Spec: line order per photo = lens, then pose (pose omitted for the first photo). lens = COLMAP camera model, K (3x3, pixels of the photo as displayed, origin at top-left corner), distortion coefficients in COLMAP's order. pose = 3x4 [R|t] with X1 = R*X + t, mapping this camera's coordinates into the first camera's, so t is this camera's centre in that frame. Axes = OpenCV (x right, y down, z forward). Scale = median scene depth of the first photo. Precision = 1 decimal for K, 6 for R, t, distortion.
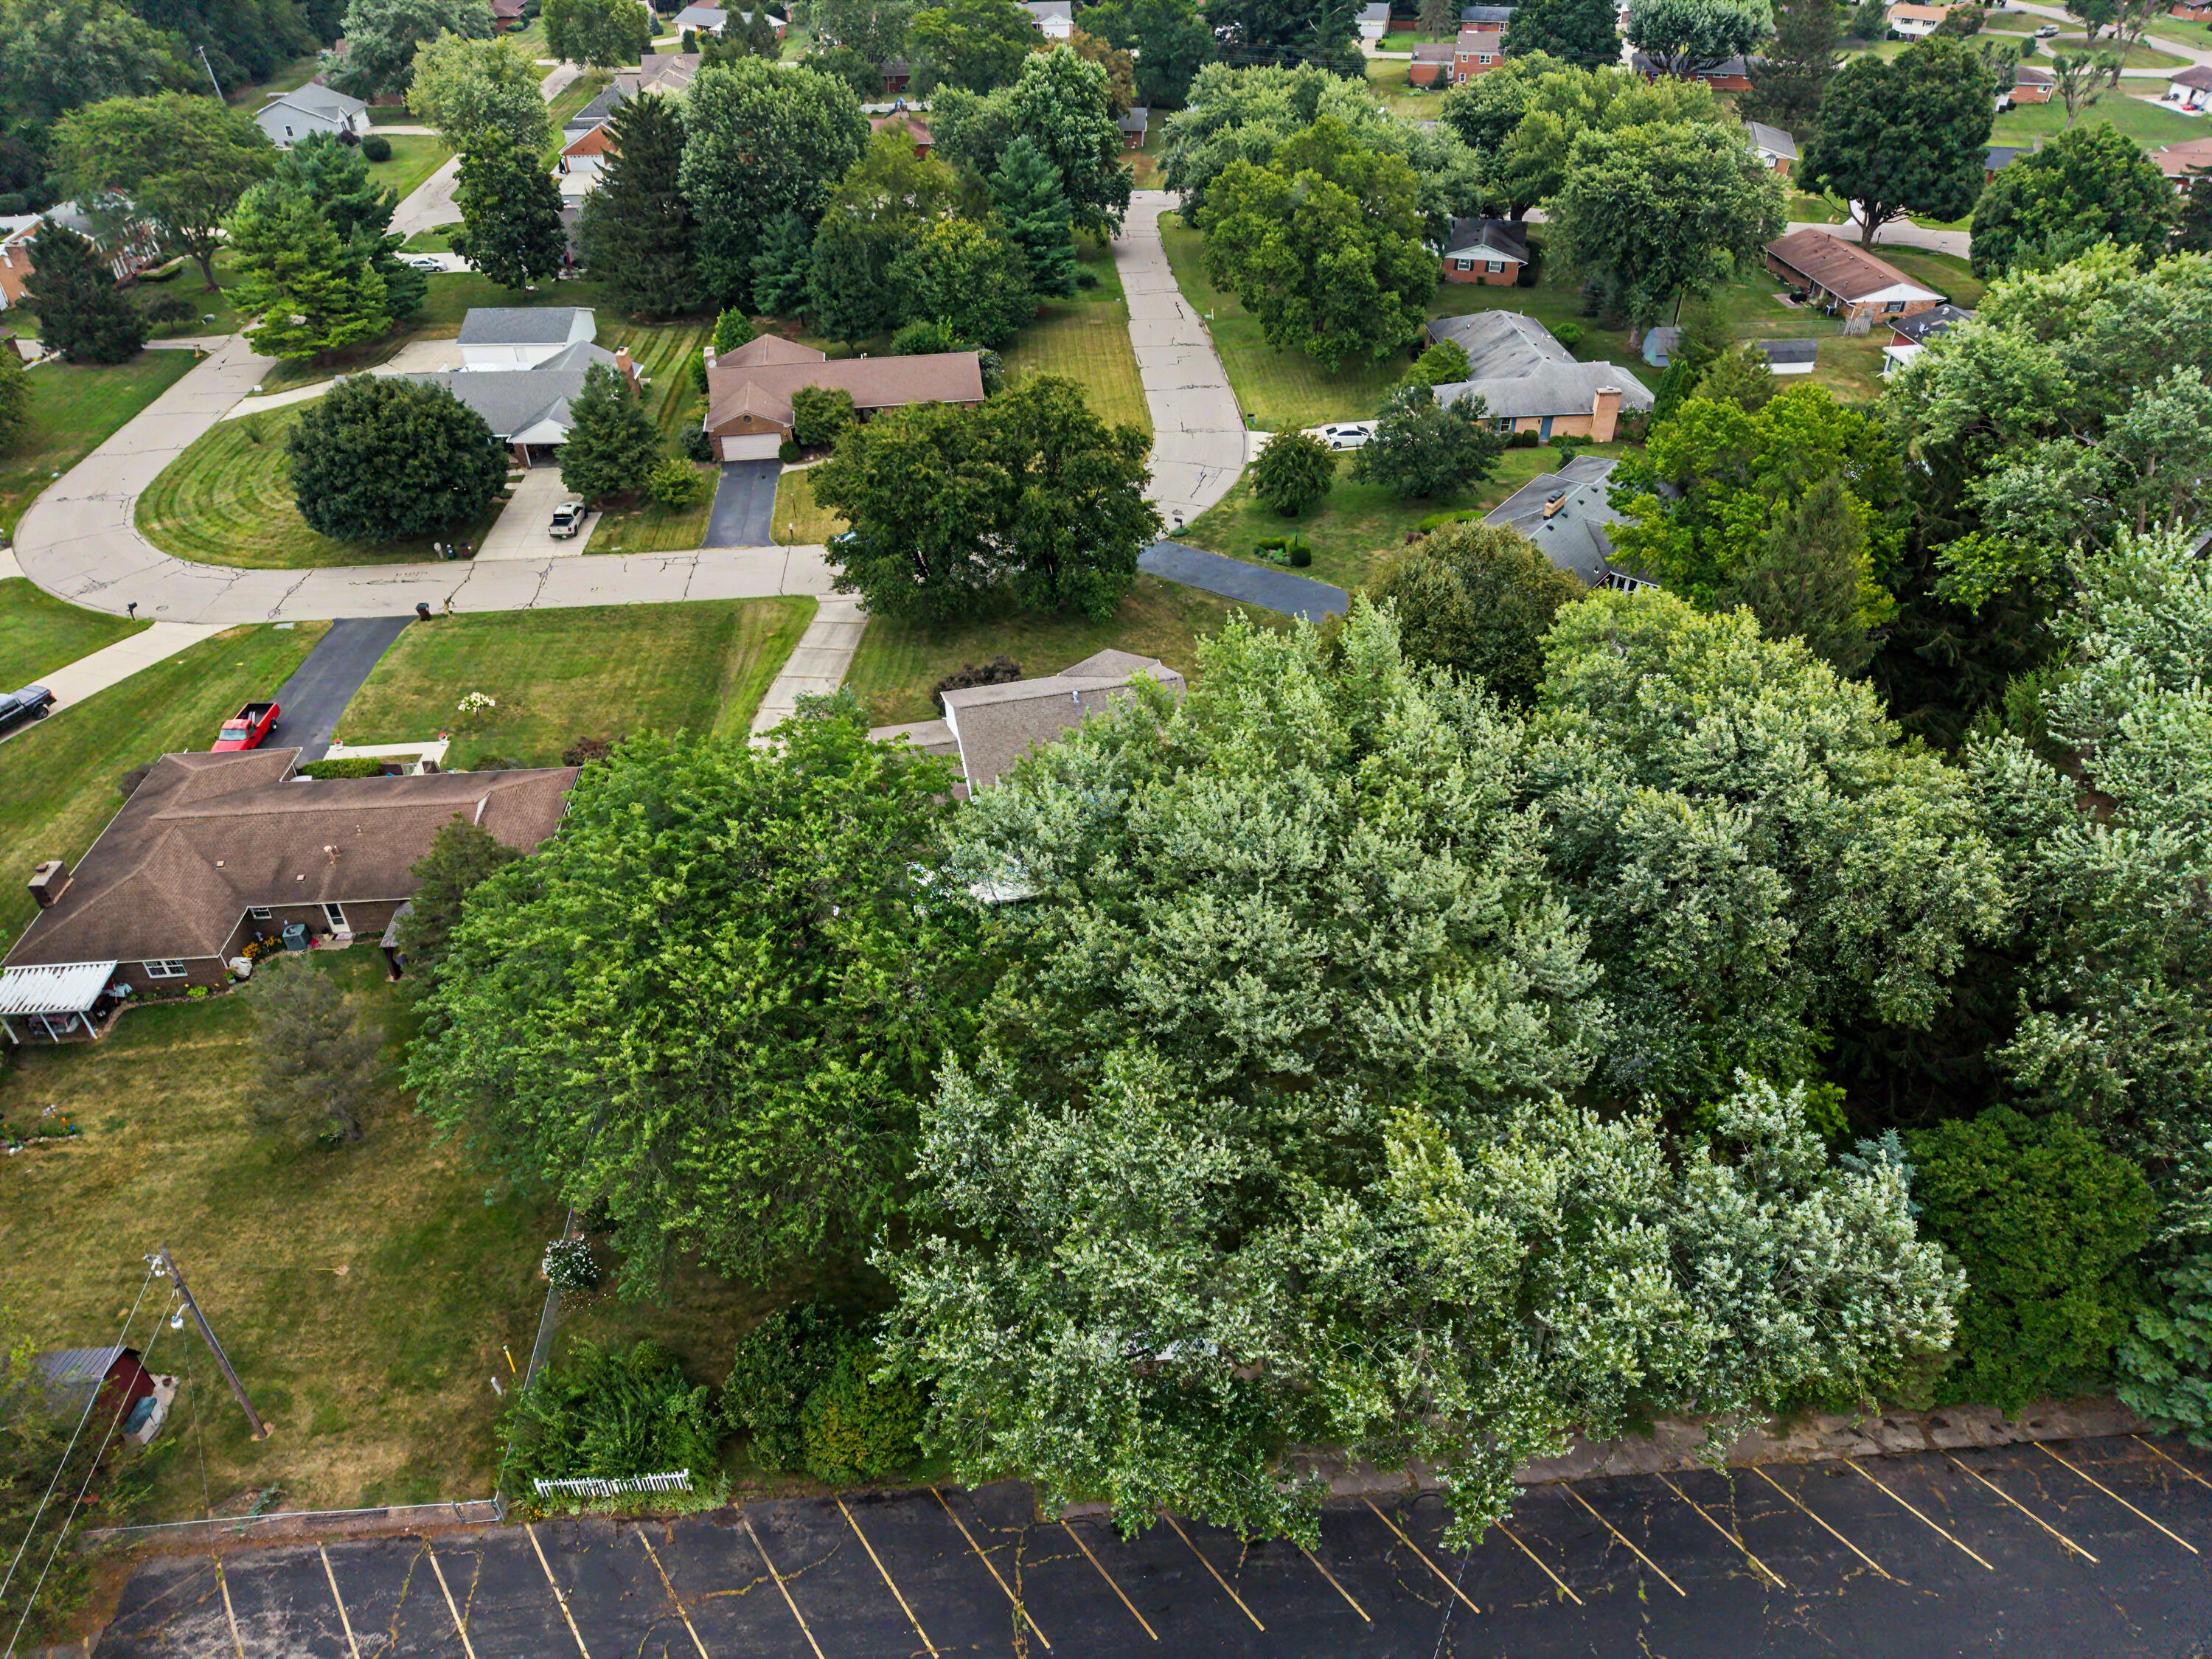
lens RADIAL K [[1501.0, 0, 1106.0], [0, 1501.0, 829.5], [0, 0, 1]] dist [0.000049, -0.003915]
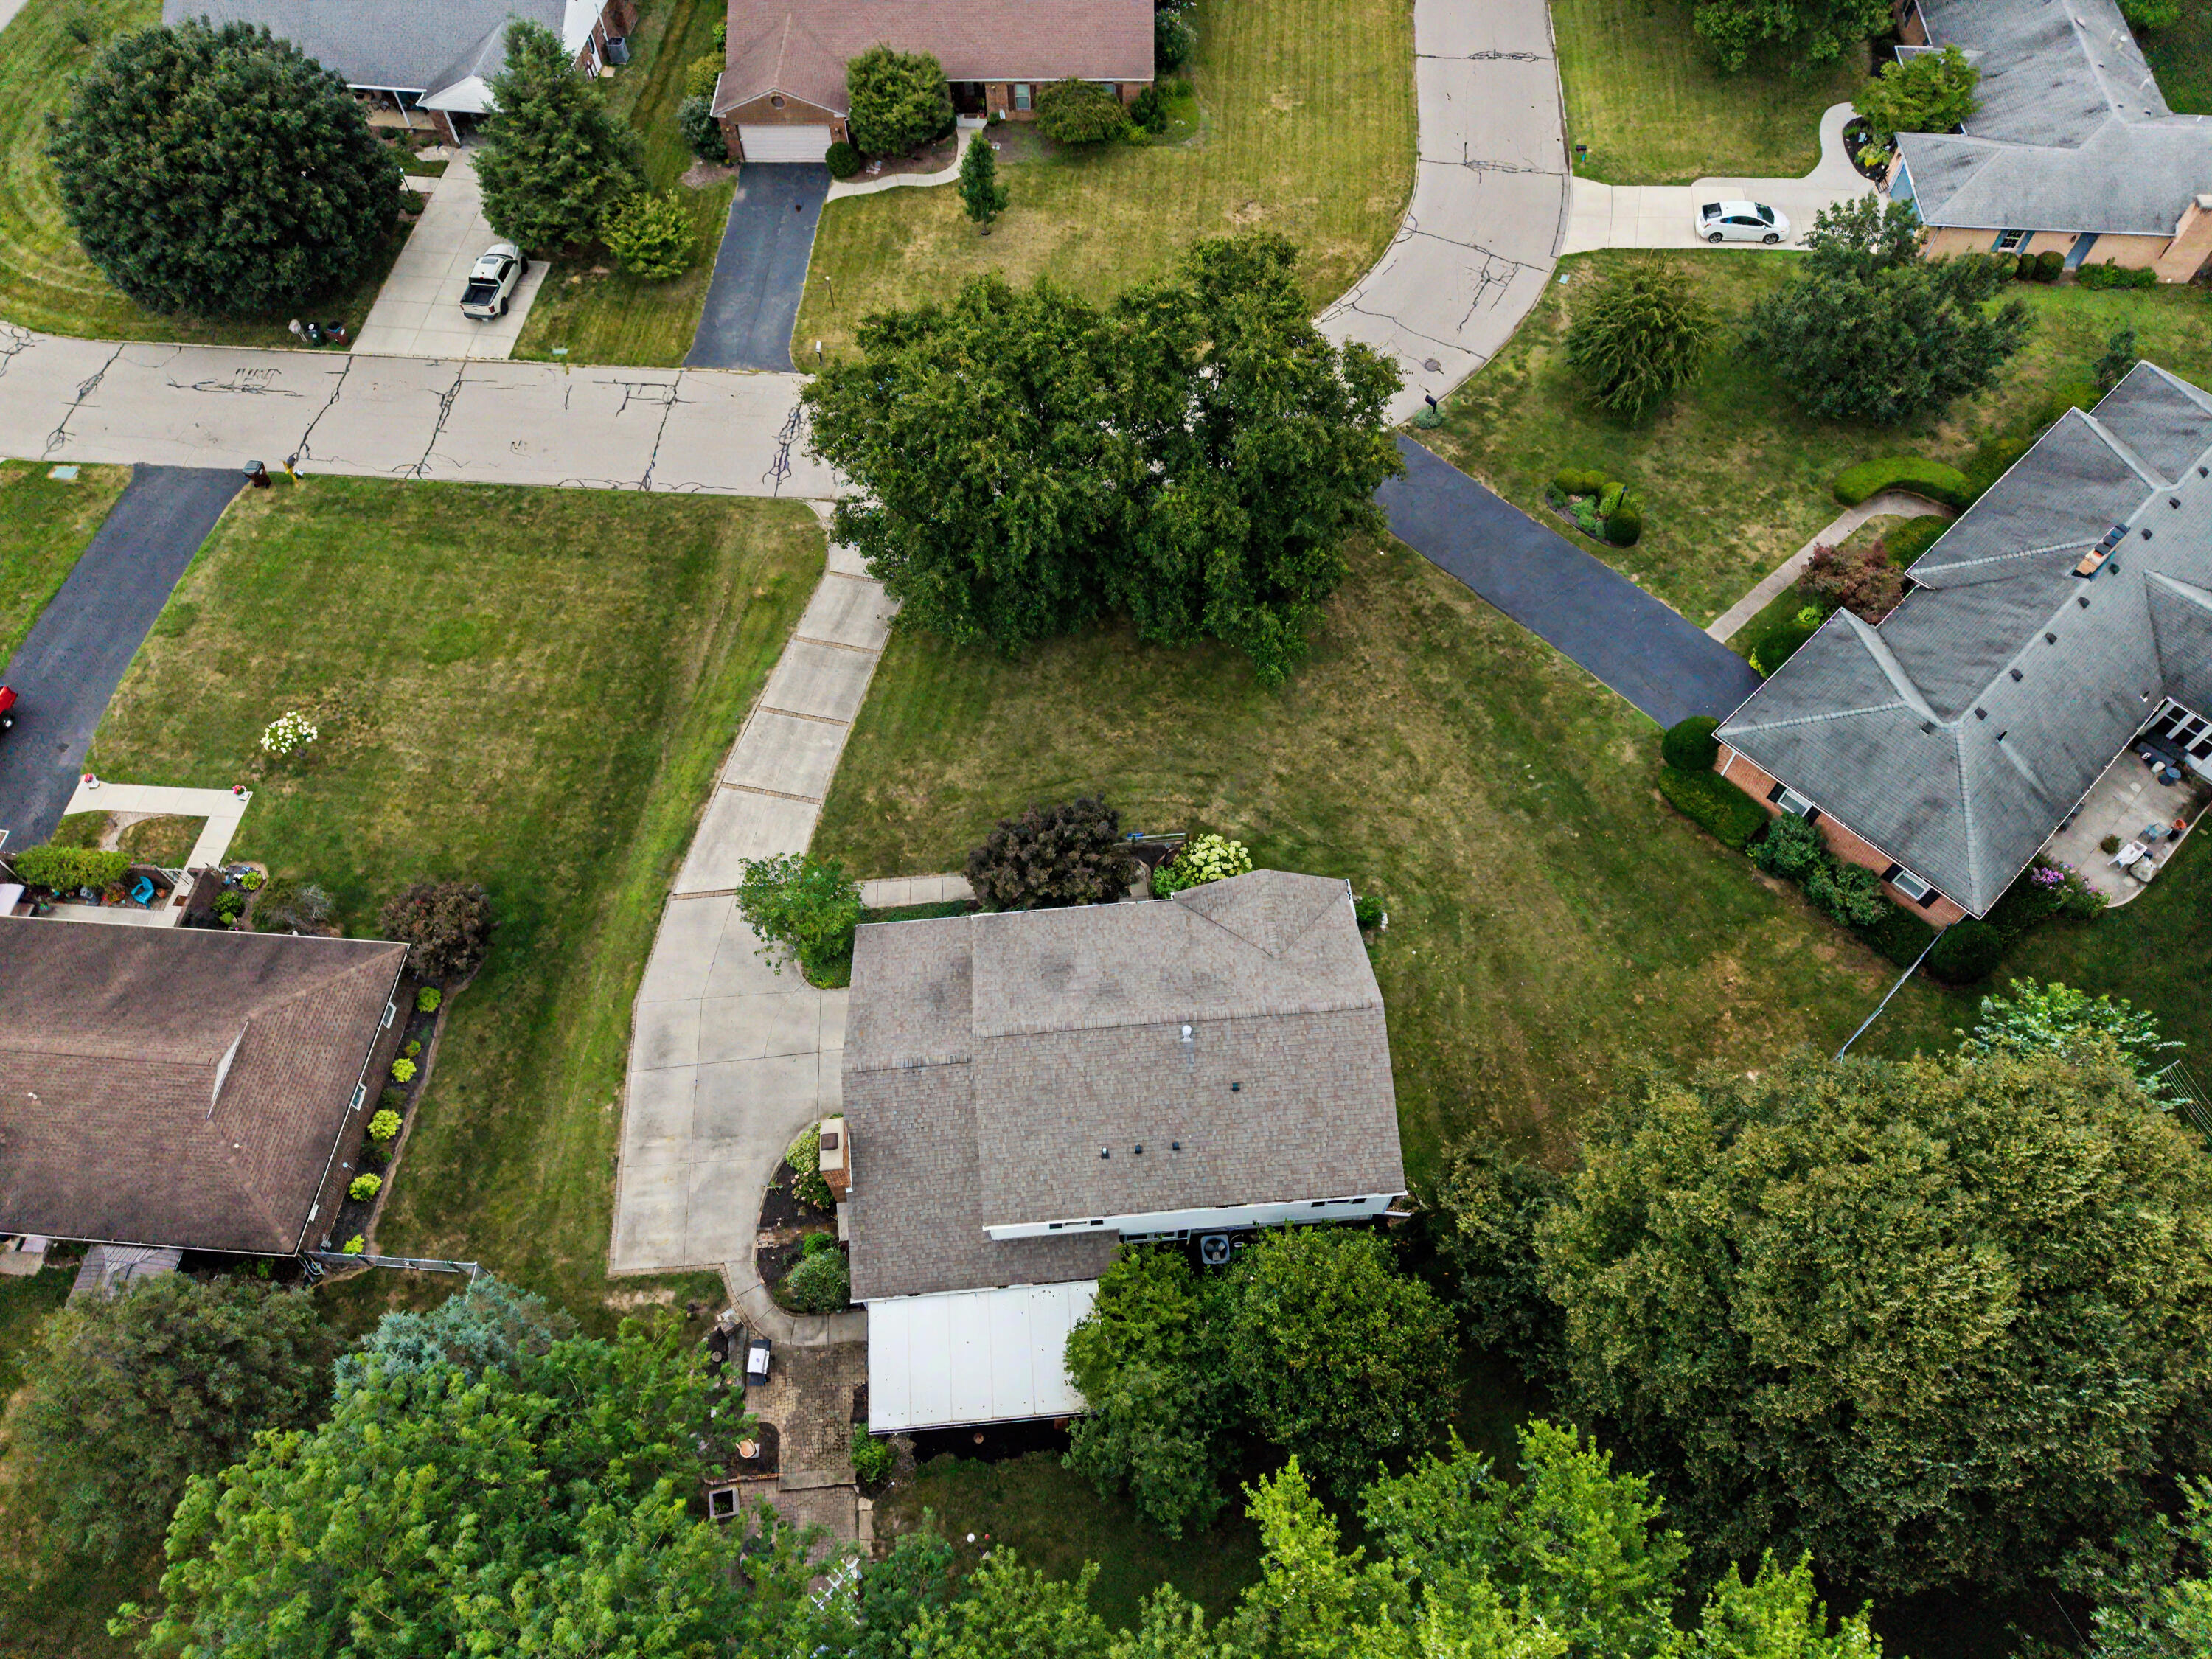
lens RADIAL K [[1501.0, 0, 1106.0], [0, 1501.0, 829.5], [0, 0, 1]] dist [0.000049, -0.003915]
pose [[0.987864, 0.134466, -0.077742, -0.012526], [-0.096297, 0.922939, 0.372707, -0.262914], [0.121868, -0.360697, 0.924687, 0.351584]]
